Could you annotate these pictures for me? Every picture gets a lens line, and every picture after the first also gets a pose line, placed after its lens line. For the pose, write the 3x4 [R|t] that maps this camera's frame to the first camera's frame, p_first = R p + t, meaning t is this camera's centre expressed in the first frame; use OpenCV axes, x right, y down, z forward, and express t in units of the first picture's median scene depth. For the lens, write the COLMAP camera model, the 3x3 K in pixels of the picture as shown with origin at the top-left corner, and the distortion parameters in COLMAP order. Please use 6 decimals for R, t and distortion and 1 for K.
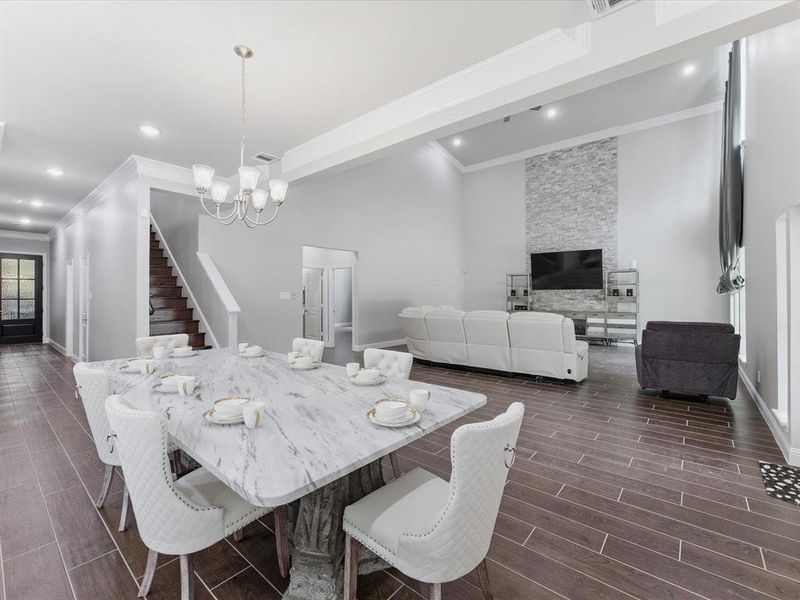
lens RADIAL K [[353.4, 0, 400.0], [0, 353.4, 300.0], [0, 0, 1]] dist [-0.006264, 0.000016]
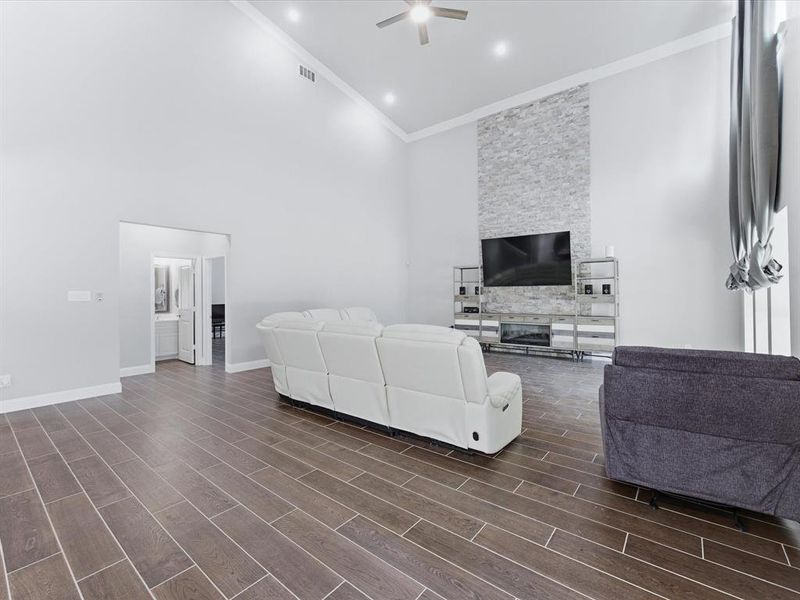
lens RADIAL K [[353.4, 0, 400.0], [0, 353.4, 300.0], [0, 0, 1]] dist [-0.006264, 0.000016]
pose [[0.999778, -0.008164, 0.019400, 0.190528], [0.008103, 0.999962, 0.003222, -0.004121], [-0.019426, -0.003065, 0.999807, 0.249022]]
